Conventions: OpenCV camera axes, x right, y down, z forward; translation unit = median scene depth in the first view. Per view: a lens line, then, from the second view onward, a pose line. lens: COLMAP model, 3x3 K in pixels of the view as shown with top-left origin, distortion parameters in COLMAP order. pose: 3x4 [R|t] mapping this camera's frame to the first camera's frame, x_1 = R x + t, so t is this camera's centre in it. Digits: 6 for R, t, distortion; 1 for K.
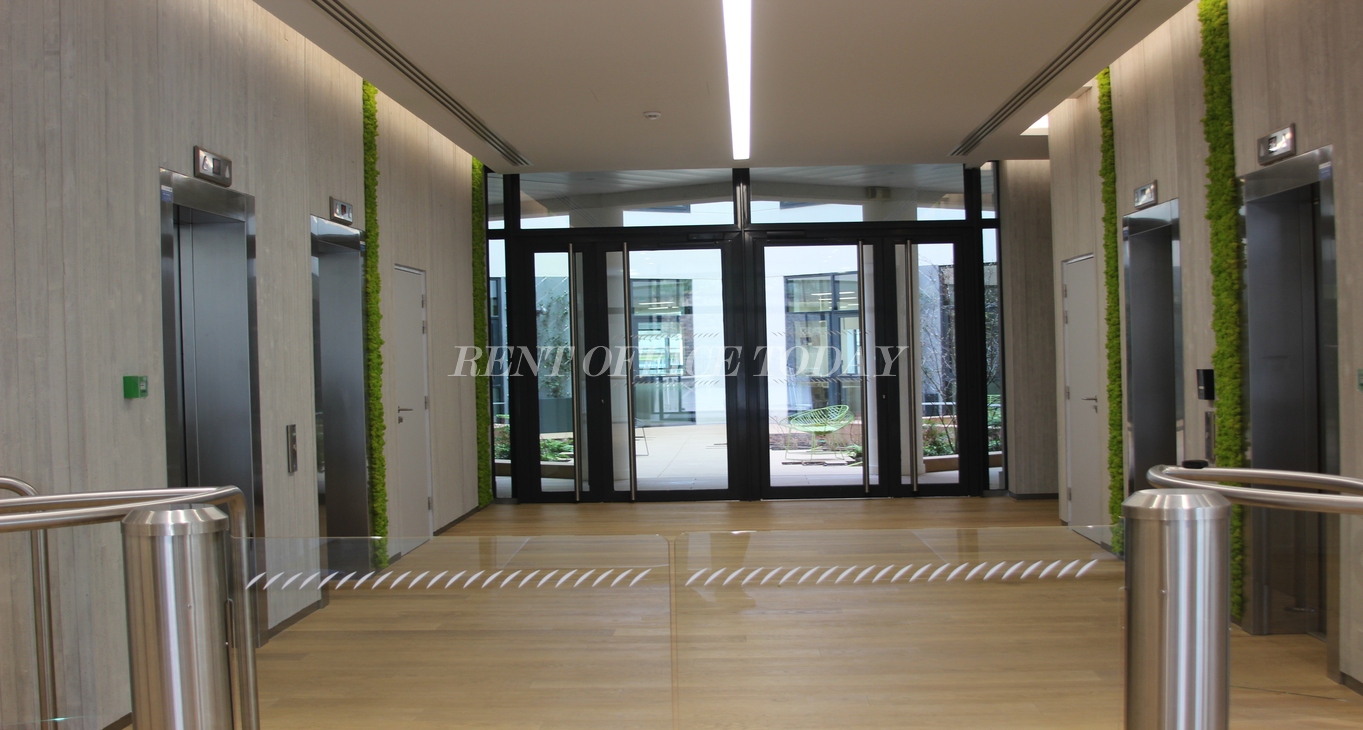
lens RADIAL K [[1813.9, 0, 681.5], [0, 1813.9, 365.0], [0, 0, 1]] dist [0.004264, 0.016417]
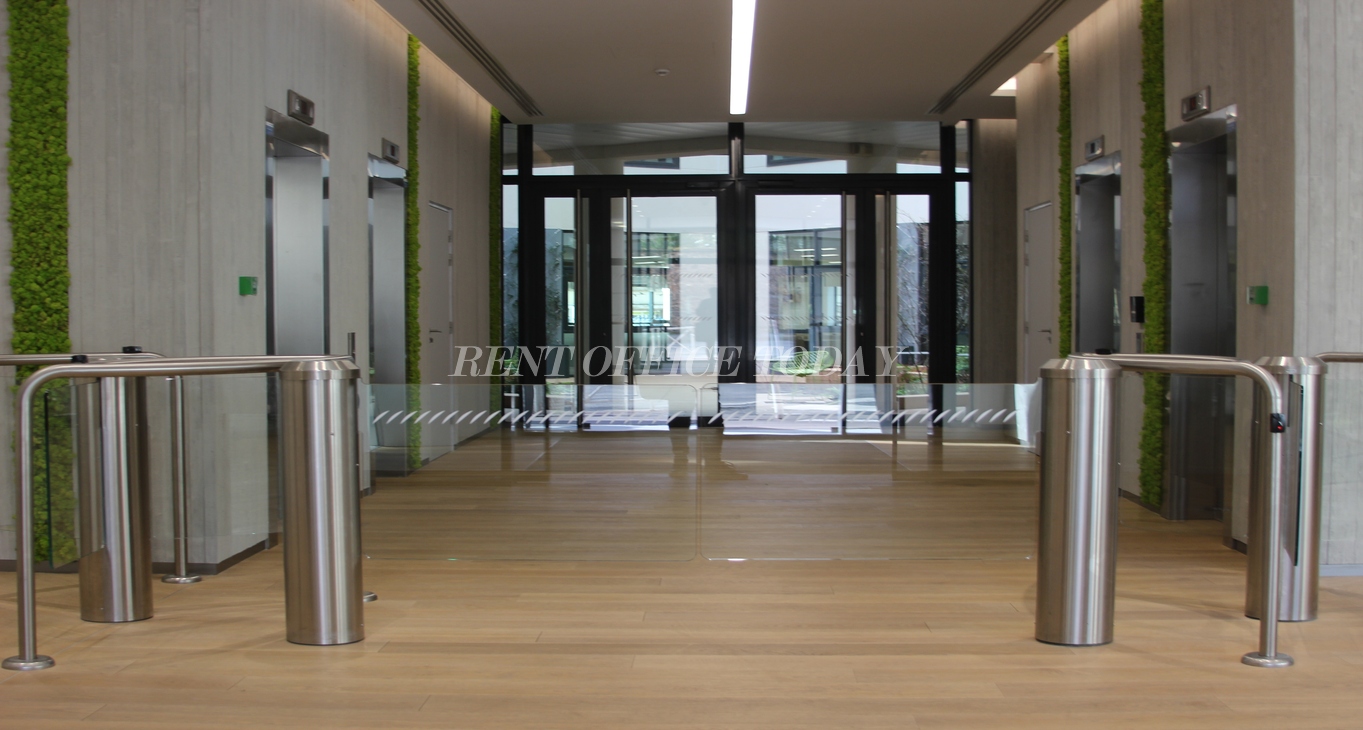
lens RADIAL K [[1801.6, 0, 621.3], [0, 1801.6, 384.1], [0, 0, 1]] dist [-0.015260, -0.070187]
pose [[0.999561, 0.020160, -0.021716, -0.013288], [-0.019450, 0.999285, 0.032425, 0.020713], [0.022354, -0.031988, 0.999238, -0.126042]]
